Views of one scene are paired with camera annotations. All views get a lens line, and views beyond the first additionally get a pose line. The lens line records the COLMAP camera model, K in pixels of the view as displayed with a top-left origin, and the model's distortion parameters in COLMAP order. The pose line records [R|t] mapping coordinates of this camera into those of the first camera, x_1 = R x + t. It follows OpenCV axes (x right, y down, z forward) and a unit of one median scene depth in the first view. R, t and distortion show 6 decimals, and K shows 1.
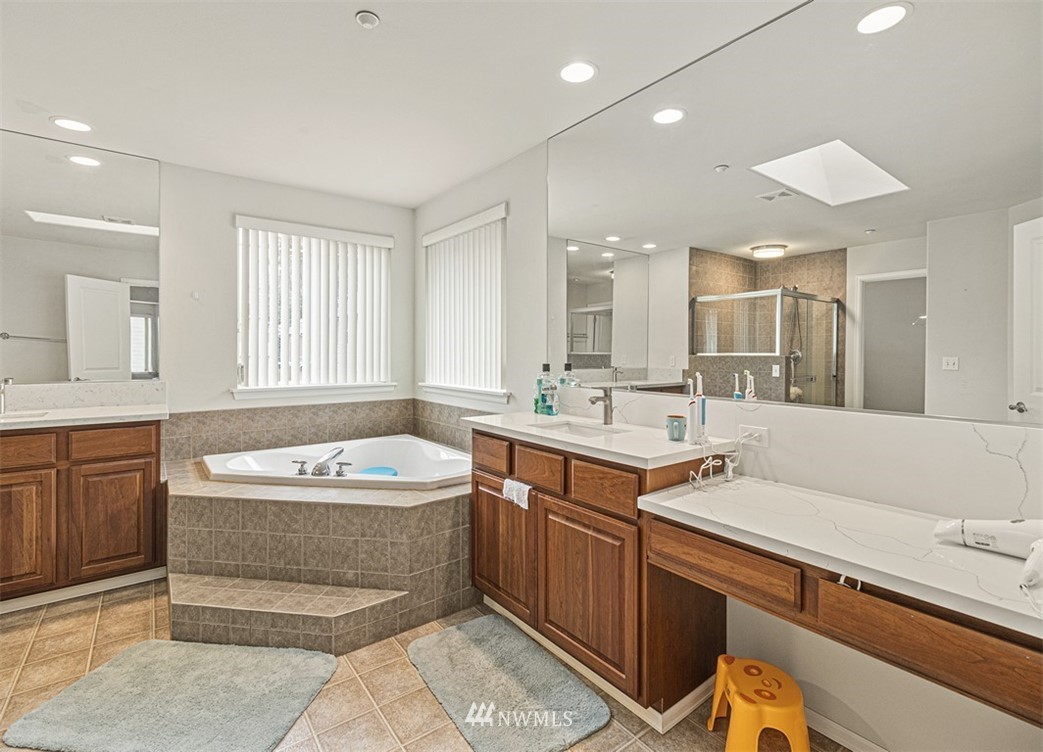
lens RADIAL K [[484.7, 0, 529.8], [0, 484.7, 352.3], [0, 0, 1]] dist [-0.005851, 0.002295]
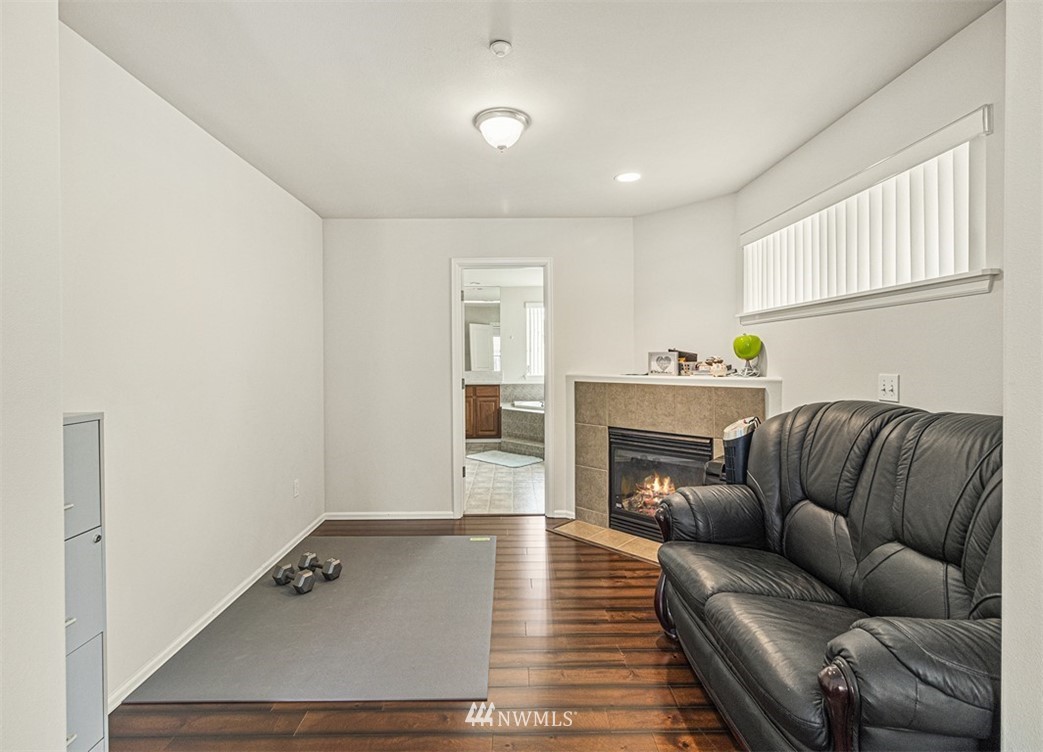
lens RADIAL K [[484.7, 0, 518.7], [0, 484.7, 359.5], [0, 0, 1]] dist [-0.005851, 0.002295]
pose [[0.800997, -0.002247, -0.598664, 1.060884], [0.002981, 0.999996, 0.000235, -0.004616], [0.598661, -0.001973, 0.801000, -1.249402]]
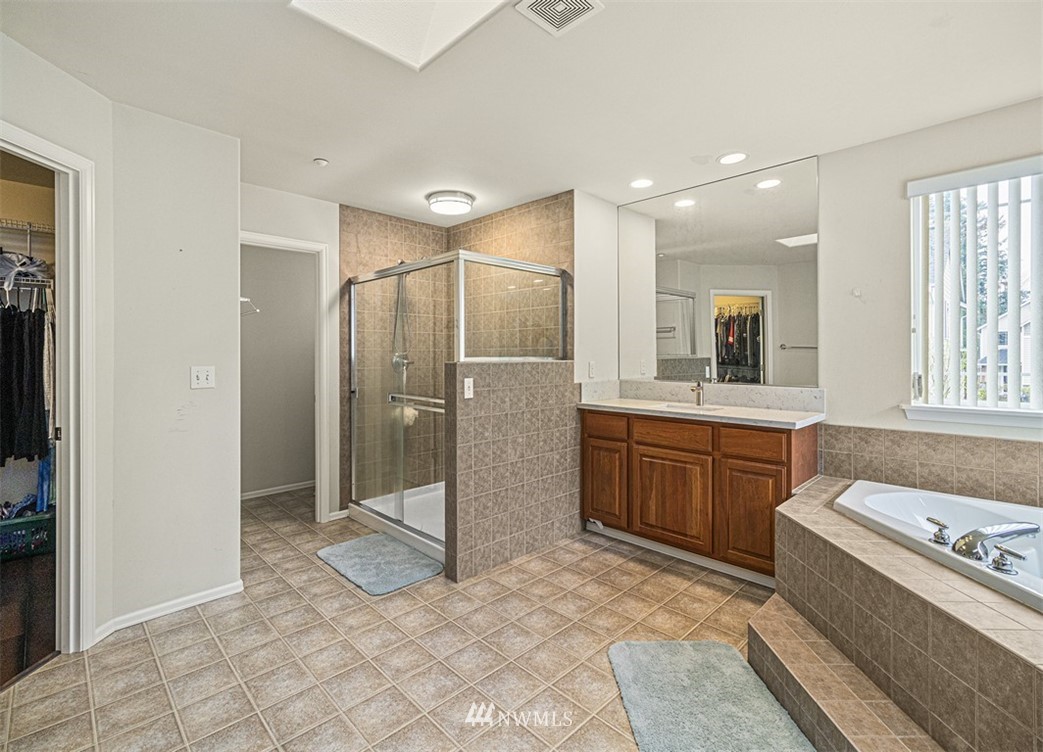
lens RADIAL K [[484.7, 0, 505.6], [0, 484.7, 355.2], [0, 0, 1]] dist [-0.005851, 0.002295]
pose [[0.103502, -0.003375, -0.994624, 0.135233], [-0.002495, 0.999990, -0.003653, -0.000903], [0.994626, 0.002860, 0.103492, 0.363251]]
